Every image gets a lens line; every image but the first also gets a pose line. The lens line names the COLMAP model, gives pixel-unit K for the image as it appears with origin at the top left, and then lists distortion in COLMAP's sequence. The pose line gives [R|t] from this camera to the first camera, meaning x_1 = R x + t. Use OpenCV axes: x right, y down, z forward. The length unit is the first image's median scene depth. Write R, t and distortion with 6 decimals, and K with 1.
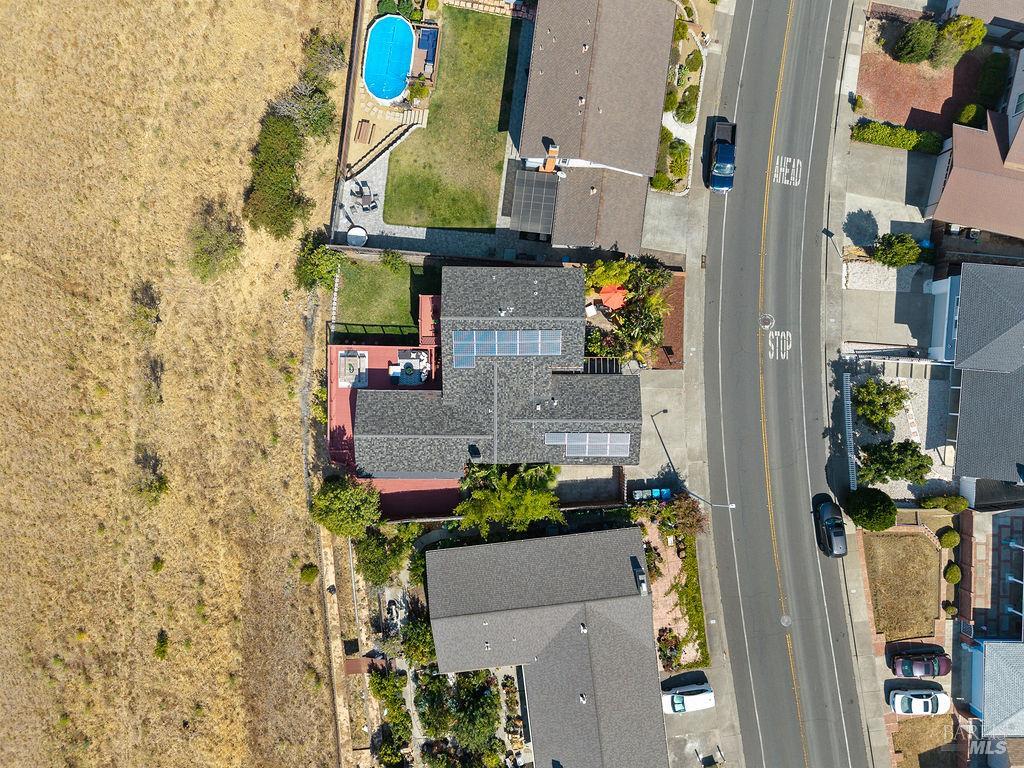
lens RADIAL K [[684.9, 0, 512.0], [0, 684.9, 384.0], [0, 0, 1]] dist [0.003896, -0.002063]
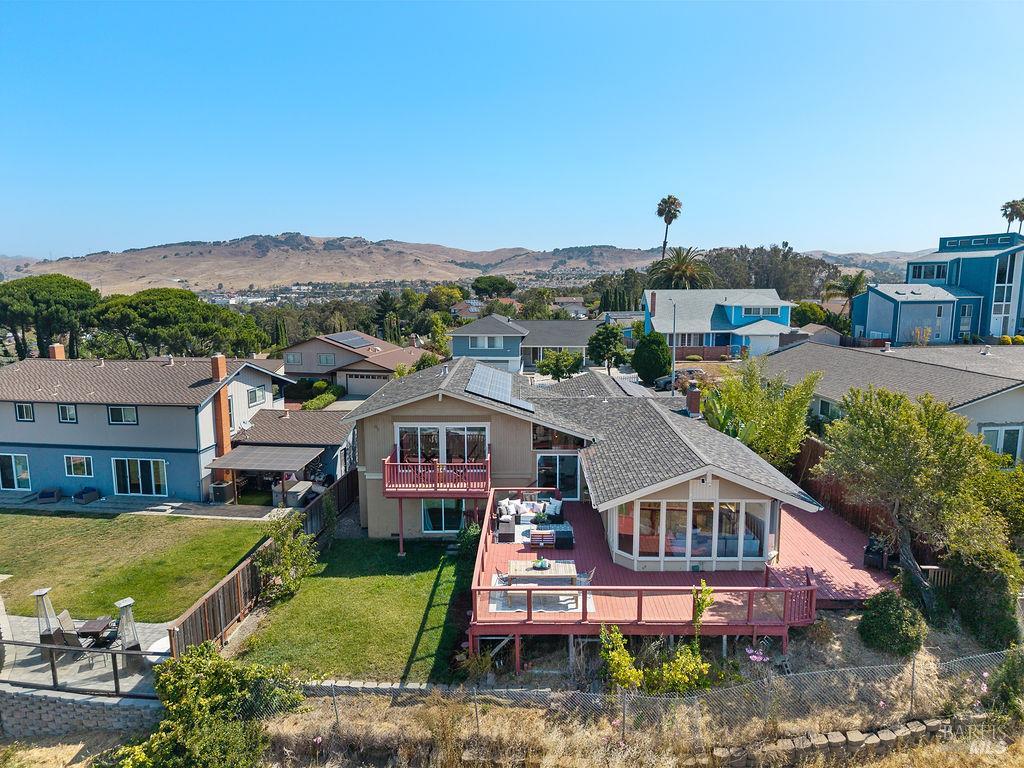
lens RADIAL K [[684.9, 0, 512.0], [0, 684.9, 384.0], [0, 0, 1]] dist [0.003896, -0.002063]
pose [[0.009394, -0.177483, 0.984079, -0.547322], [0.999955, 0.003191, -0.008970, -0.035427], [-0.001548, 0.984119, 0.177505, 0.792087]]
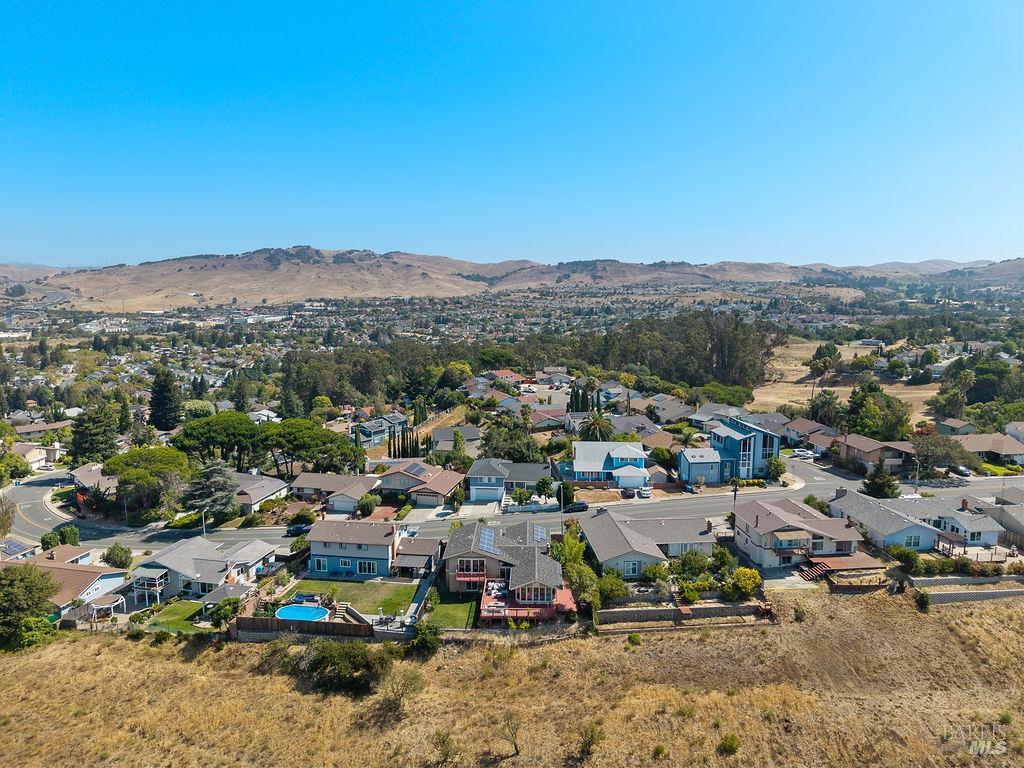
lens RADIAL K [[684.9, 0, 512.0], [0, 684.9, 384.0], [0, 0, 1]] dist [0.003896, -0.002063]
pose [[0.018182, -0.168825, 0.985478, -1.632257], [0.999829, 0.006420, -0.017347, 0.034023], [-0.003398, 0.985625, 0.168913, 0.210688]]
